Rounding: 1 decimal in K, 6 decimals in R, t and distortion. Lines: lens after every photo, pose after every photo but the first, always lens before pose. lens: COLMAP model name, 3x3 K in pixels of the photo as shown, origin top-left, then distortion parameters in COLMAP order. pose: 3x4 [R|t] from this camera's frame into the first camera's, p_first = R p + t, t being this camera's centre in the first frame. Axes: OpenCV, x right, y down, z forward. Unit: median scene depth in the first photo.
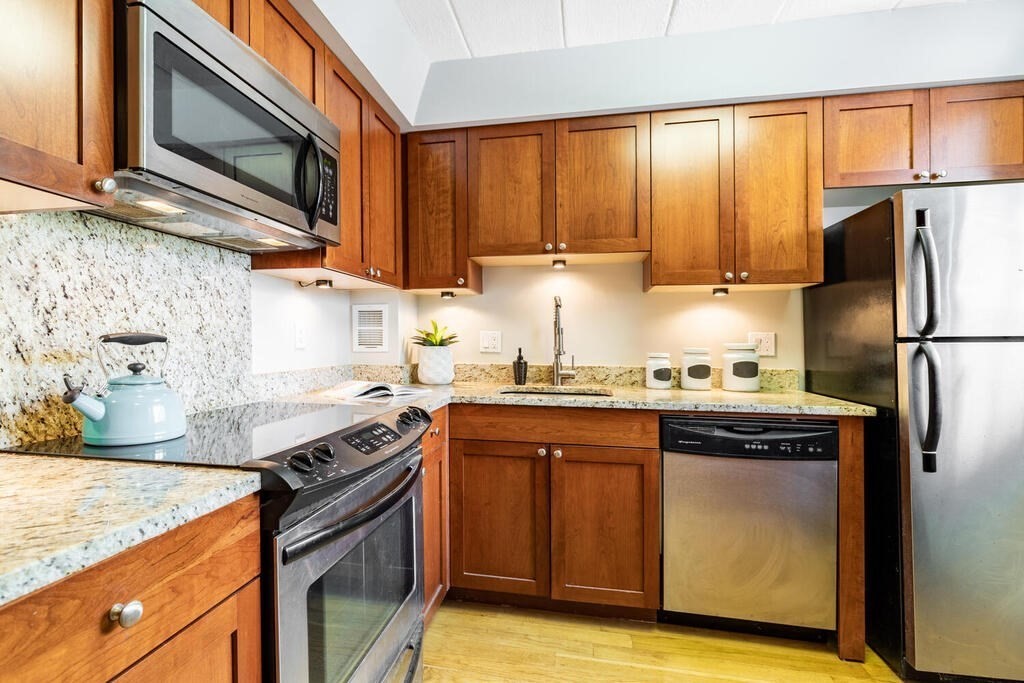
lens RADIAL K [[471.1, 0, 509.0], [0, 471.1, 339.6], [0, 0, 1]] dist [0.012702, -0.000086]
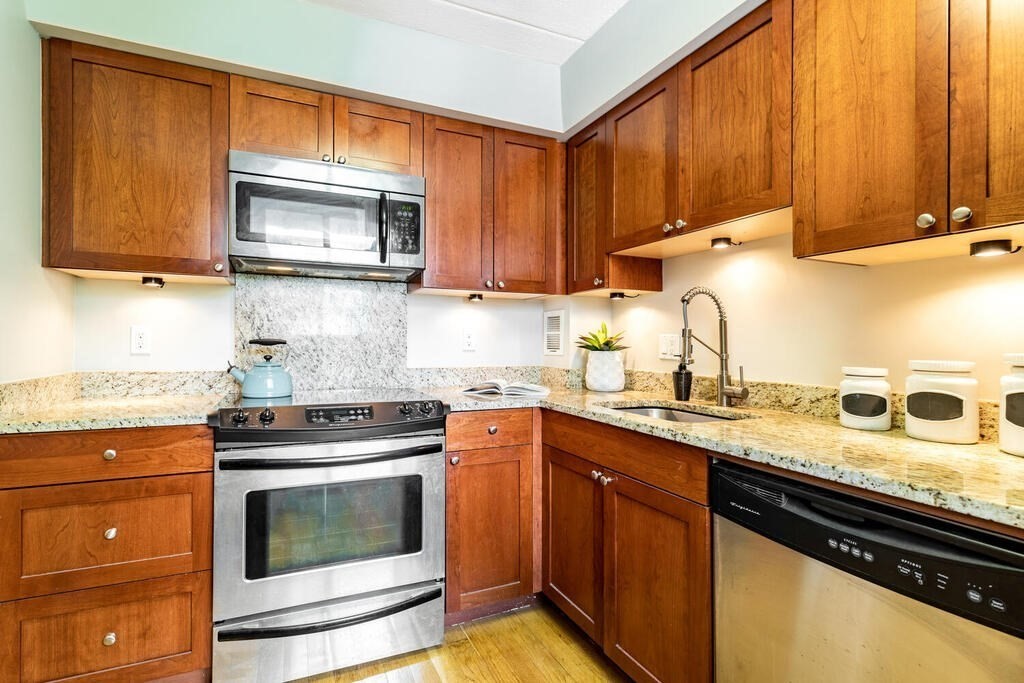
lens RADIAL K [[497.8, 0, 511.9], [0, 497.8, 341.3], [0, 0, 1]] dist [0.017431, 0.000696]
pose [[0.571566, -0.001598, -0.820555, 0.700965], [-0.004514, 0.999977, -0.005091, 0.000691], [0.820544, 0.006613, 0.571545, 0.341699]]
